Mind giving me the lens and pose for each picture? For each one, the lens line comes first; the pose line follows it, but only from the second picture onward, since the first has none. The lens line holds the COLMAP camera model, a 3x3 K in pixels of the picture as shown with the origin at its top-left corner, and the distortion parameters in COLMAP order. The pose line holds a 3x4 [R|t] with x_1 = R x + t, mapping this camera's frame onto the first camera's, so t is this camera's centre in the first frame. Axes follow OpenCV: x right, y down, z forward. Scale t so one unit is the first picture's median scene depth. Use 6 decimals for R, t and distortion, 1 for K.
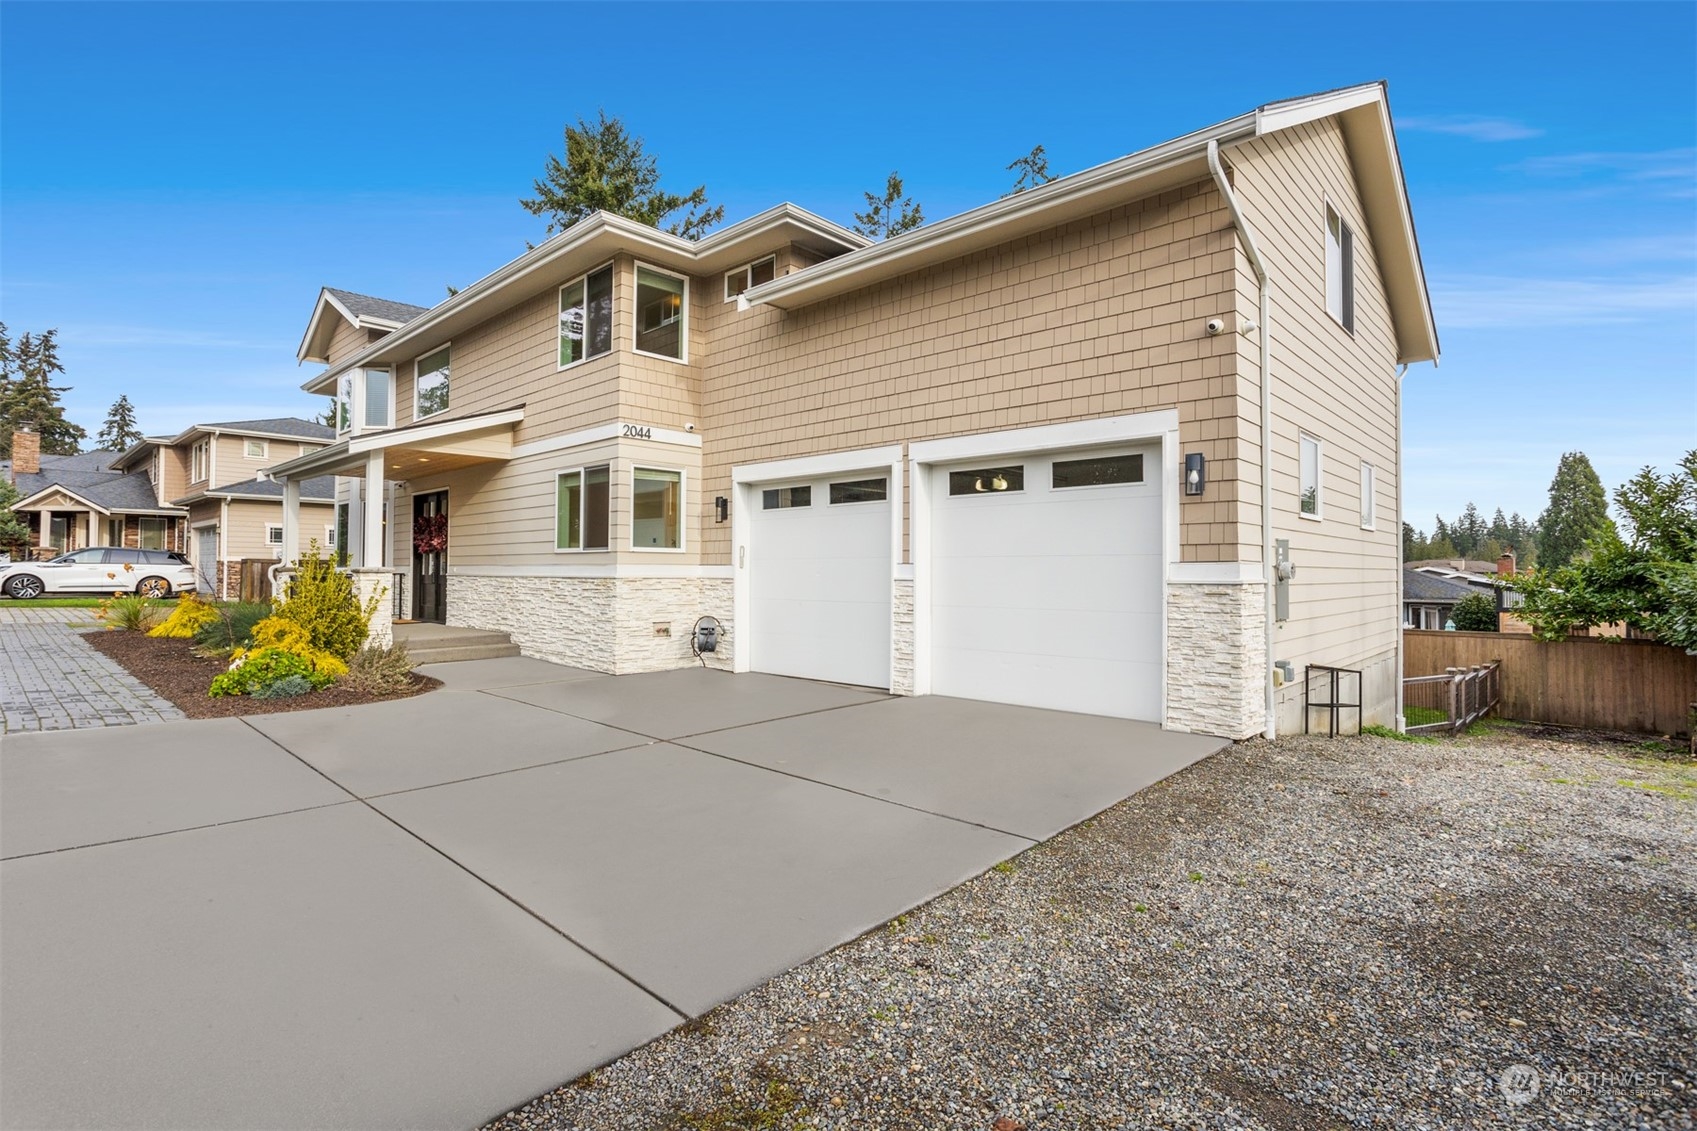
lens RADIAL K [[811.2, 0, 847.4], [0, 811.2, 562.2], [0, 0, 1]] dist [-0.062066, 0.047676]
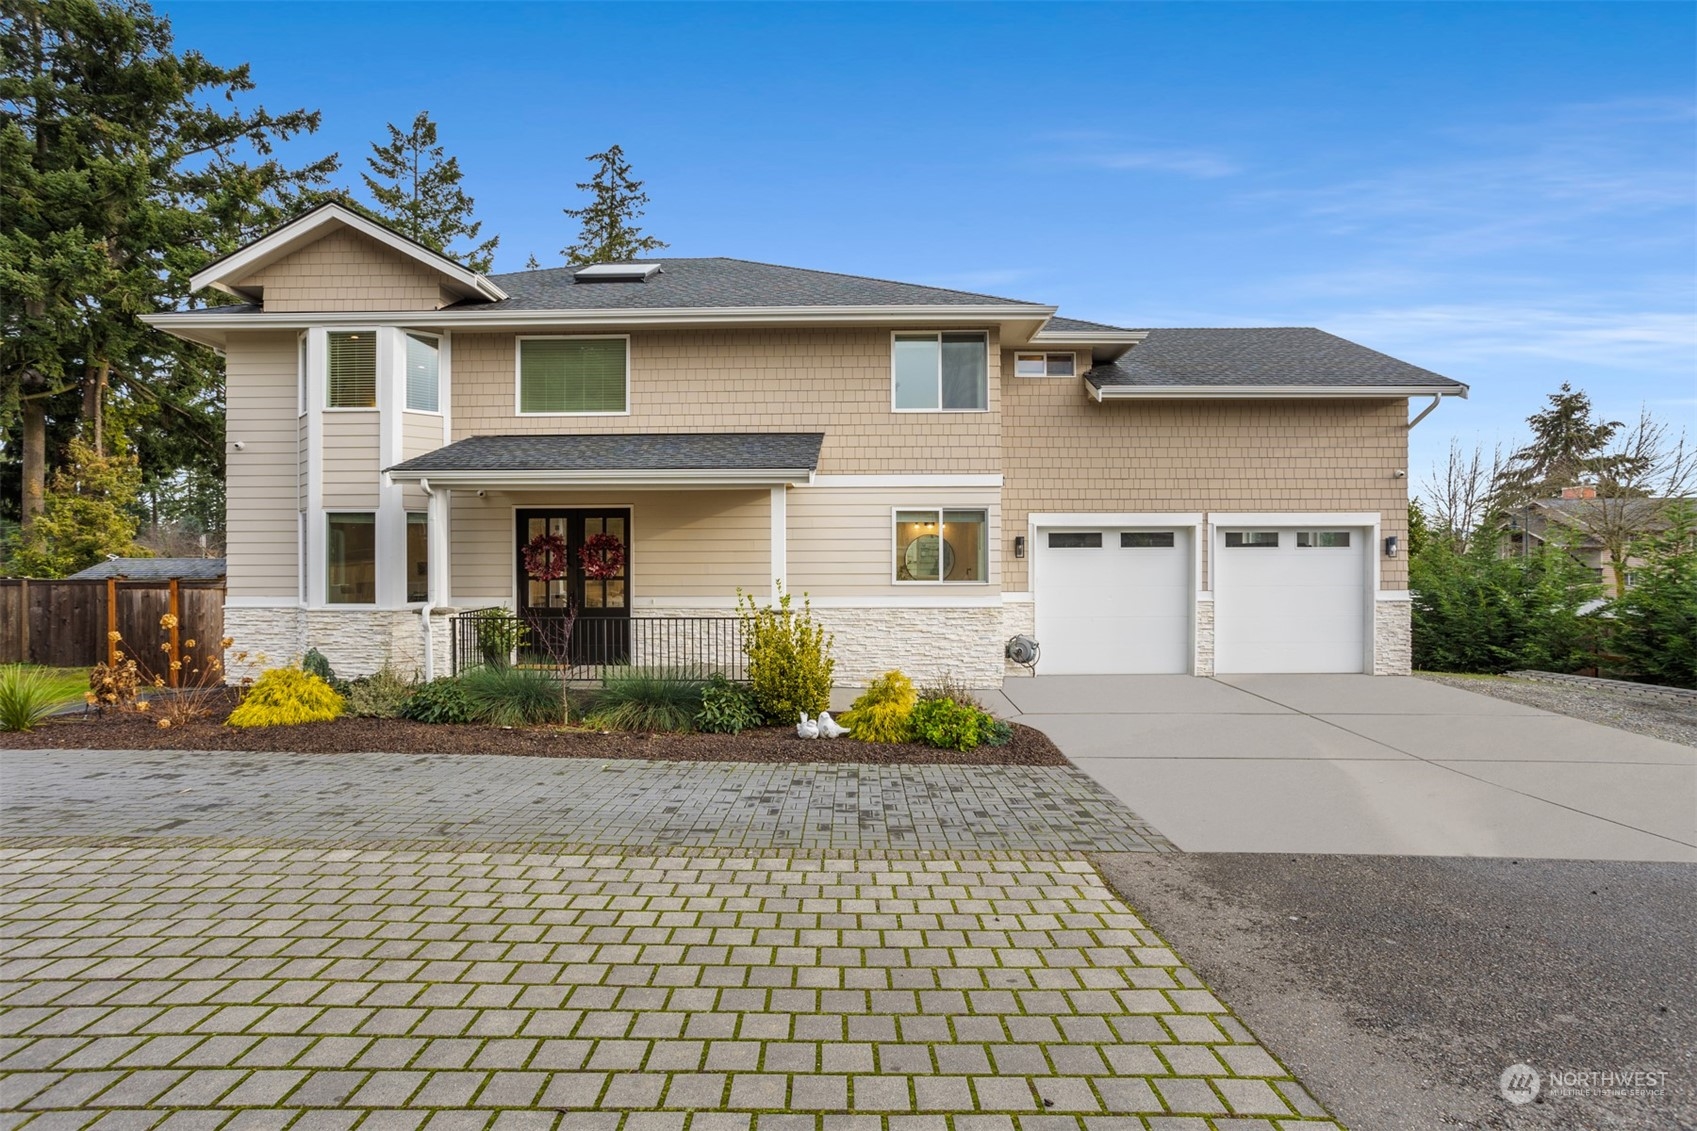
lens RADIAL K [[811.2, 0, 847.4], [0, 811.2, 562.2], [0, 0, 1]] dist [-0.062066, 0.047676]
pose [[0.746854, -0.009249, 0.664924, -1.394041], [-0.001781, 0.999872, 0.015909, -0.072647], [-0.664985, -0.013066, 0.746742, 0.303415]]
